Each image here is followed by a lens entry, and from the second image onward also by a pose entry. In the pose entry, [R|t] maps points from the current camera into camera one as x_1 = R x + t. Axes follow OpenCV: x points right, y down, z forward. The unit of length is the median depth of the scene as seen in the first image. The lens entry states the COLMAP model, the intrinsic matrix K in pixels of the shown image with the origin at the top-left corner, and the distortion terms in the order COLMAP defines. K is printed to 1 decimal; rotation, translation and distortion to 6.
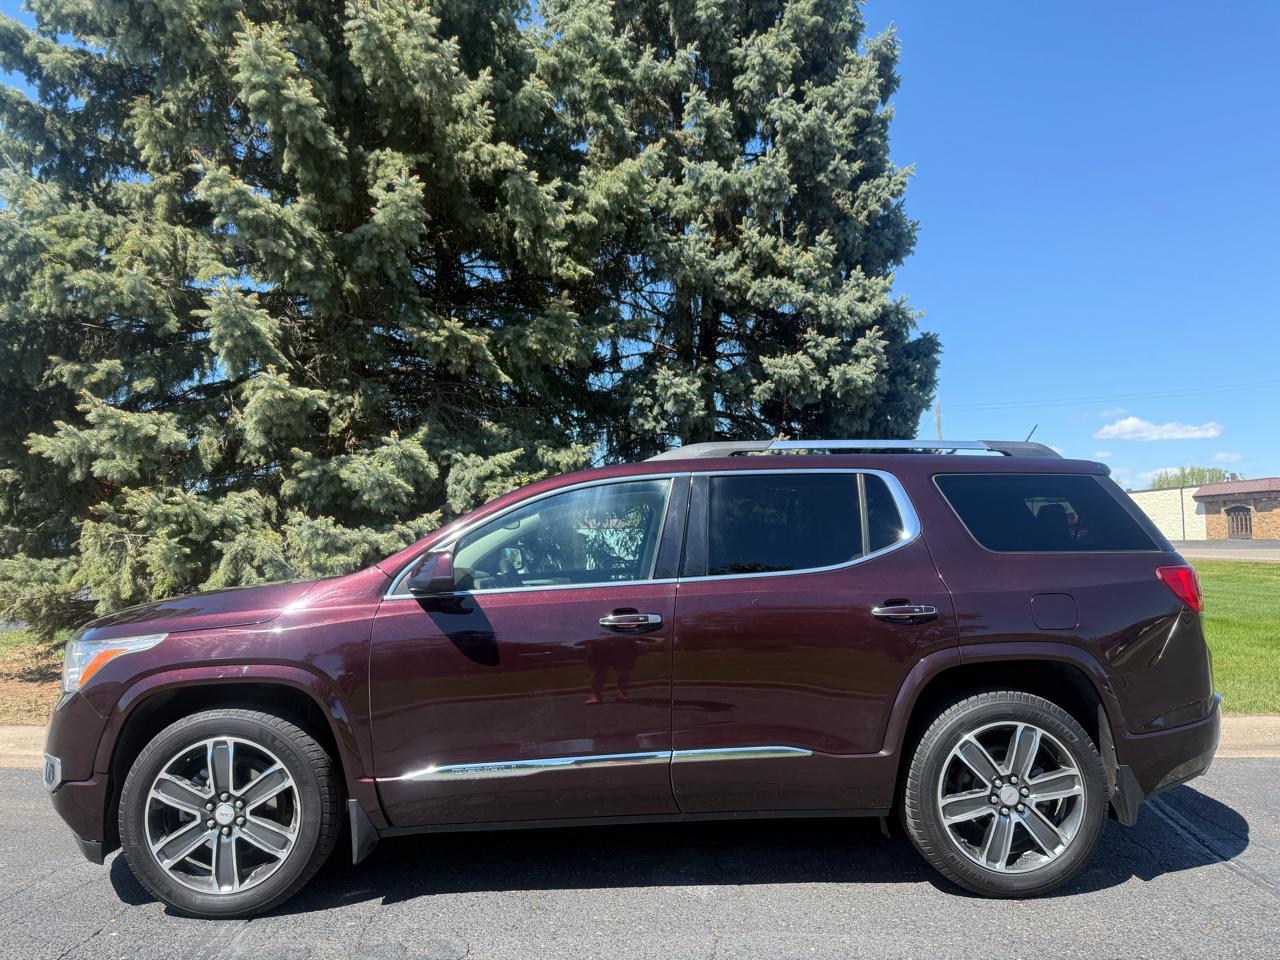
lens RADIAL K [[935.3, 0, 647.2], [0, 935.3, 495.8], [0, 0, 1]] dist [0.042124, -0.056897]
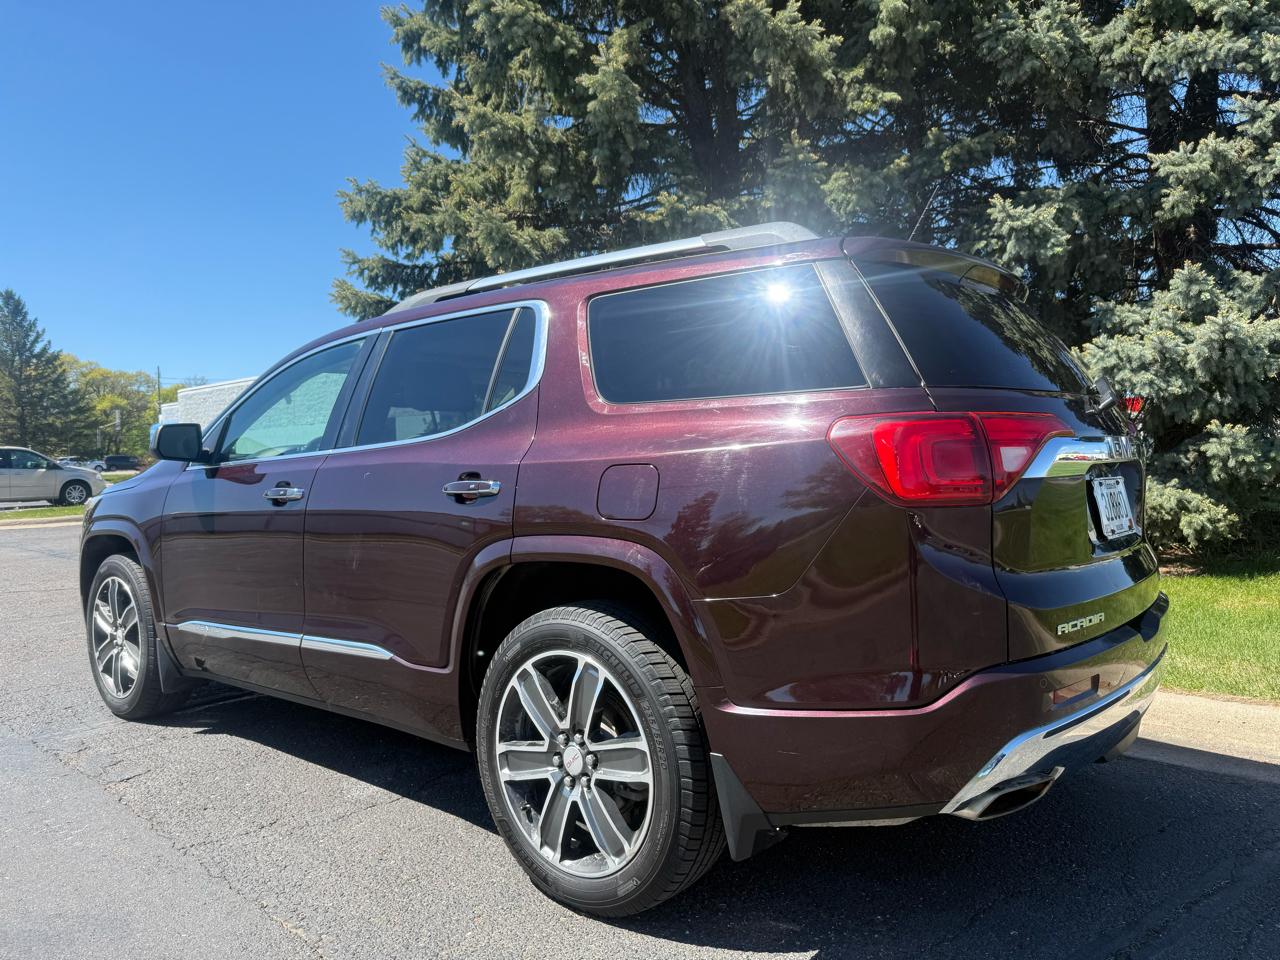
lens RADIAL K [[939.9, 0, 637.6], [0, 939.9, 475.5], [0, 0, 1]] dist [0.048050, -0.060827]
pose [[0.721247, 0.010399, -0.692600, 0.327620], [0.045137, 0.997057, 0.061974, 0.027655], [0.691206, -0.075960, 0.718655, 0.207574]]
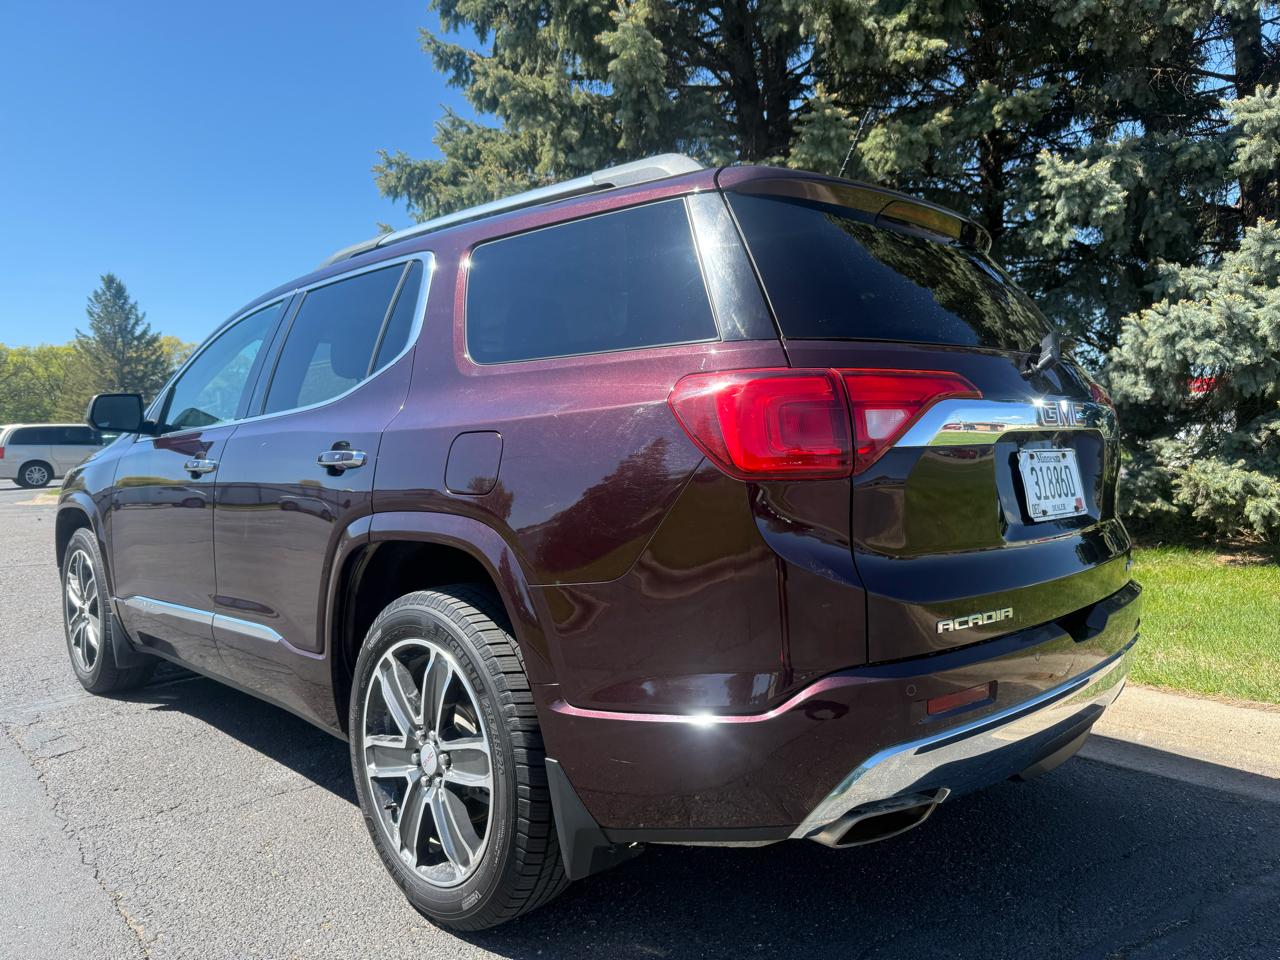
lens RADIAL K [[935.3, 0, 647.2], [0, 935.3, 495.8], [0, 0, 1]] dist [0.042124, -0.056897]
pose [[0.656728, 0.044669, -0.752803, 0.344964], [0.045651, 0.994059, 0.098808, 0.034836], [0.752745, -0.099256, 0.650787, 0.268699]]
